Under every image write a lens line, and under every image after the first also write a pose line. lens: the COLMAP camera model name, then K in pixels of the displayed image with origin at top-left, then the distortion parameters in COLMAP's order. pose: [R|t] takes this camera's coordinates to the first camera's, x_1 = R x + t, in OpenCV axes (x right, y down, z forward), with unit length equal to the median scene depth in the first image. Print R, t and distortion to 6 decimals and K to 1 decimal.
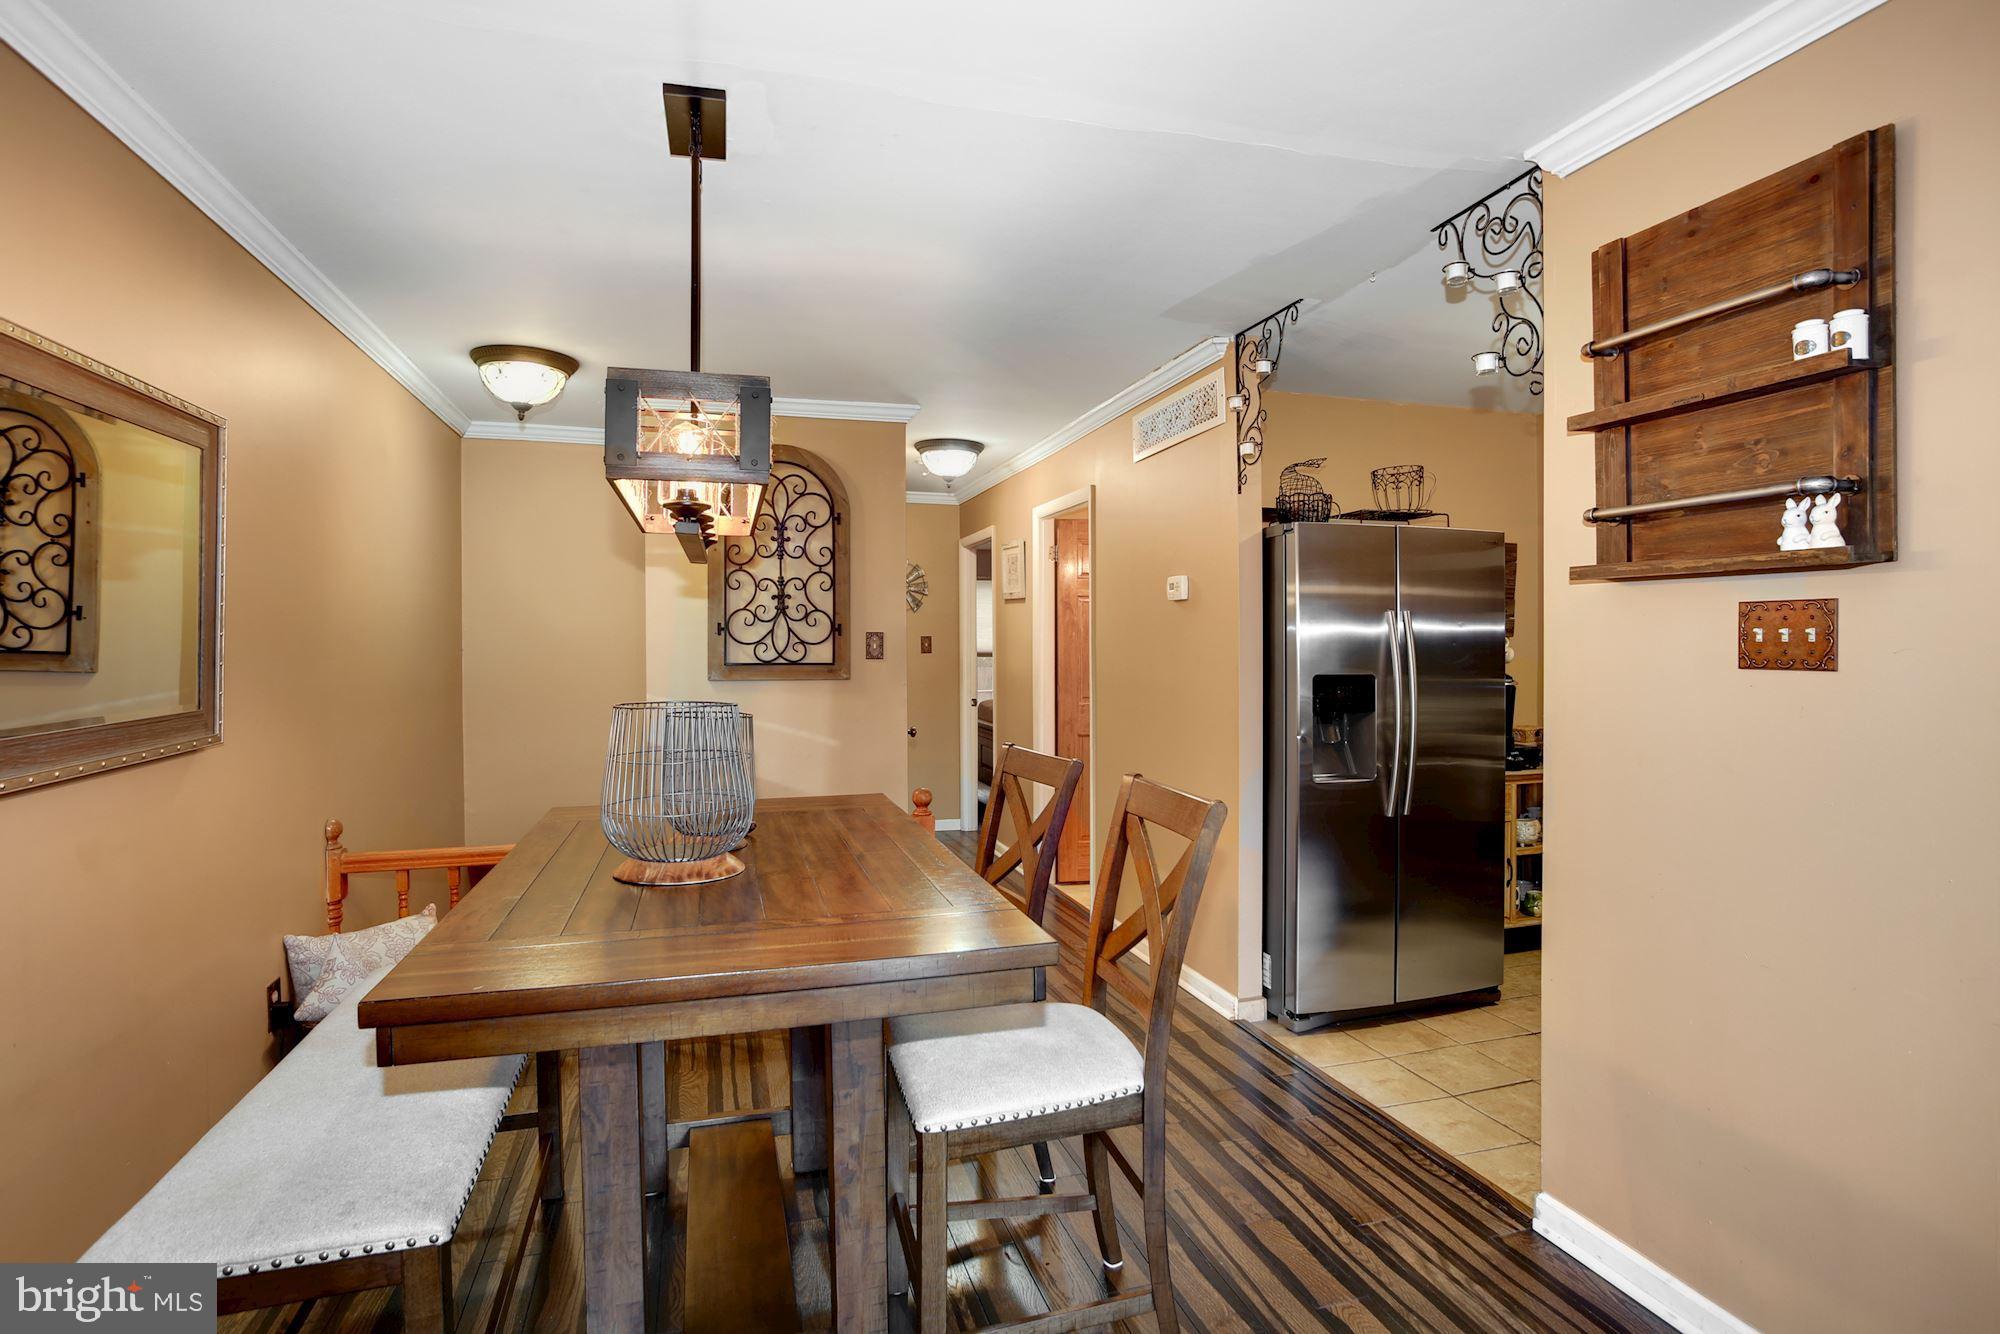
lens RADIAL K [[1013.3, 0, 1000.7], [0, 1013.3, 657.5], [0, 0, 1]] dist [-0.061515, 0.034334]
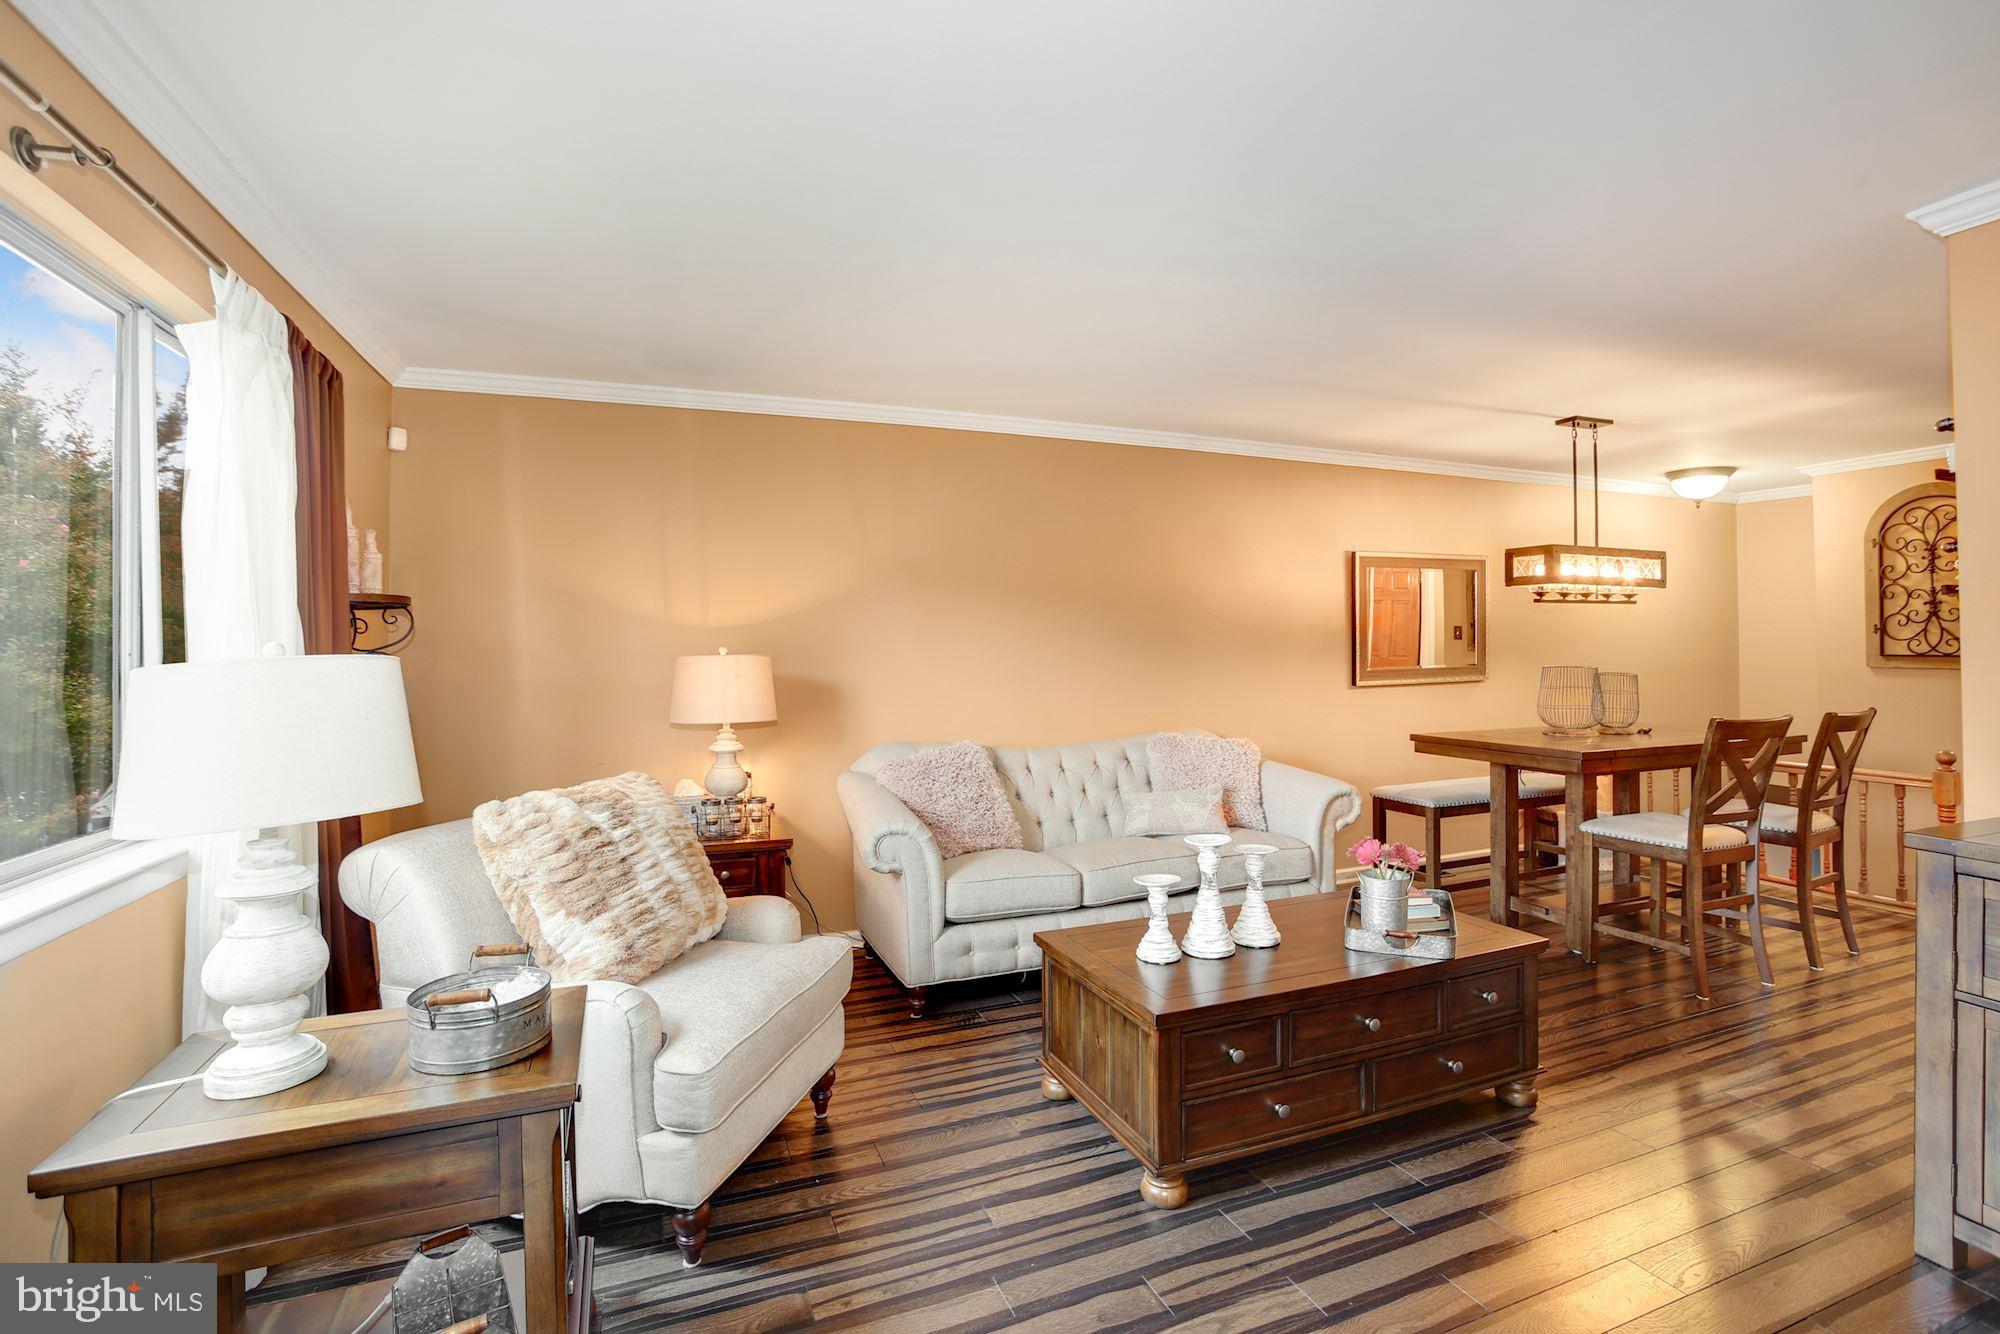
lens RADIAL K [[905.0, 0, 1006.8], [0, 905.0, 639.1], [0, 0, 1]] dist [-0.052395, 0.014468]
pose [[0.099338, 0.000612, -0.995054, 0.751441], [-0.007240, 0.999974, -0.000108, -0.005925], [0.995027, 0.007215, 0.099340, -0.264781]]
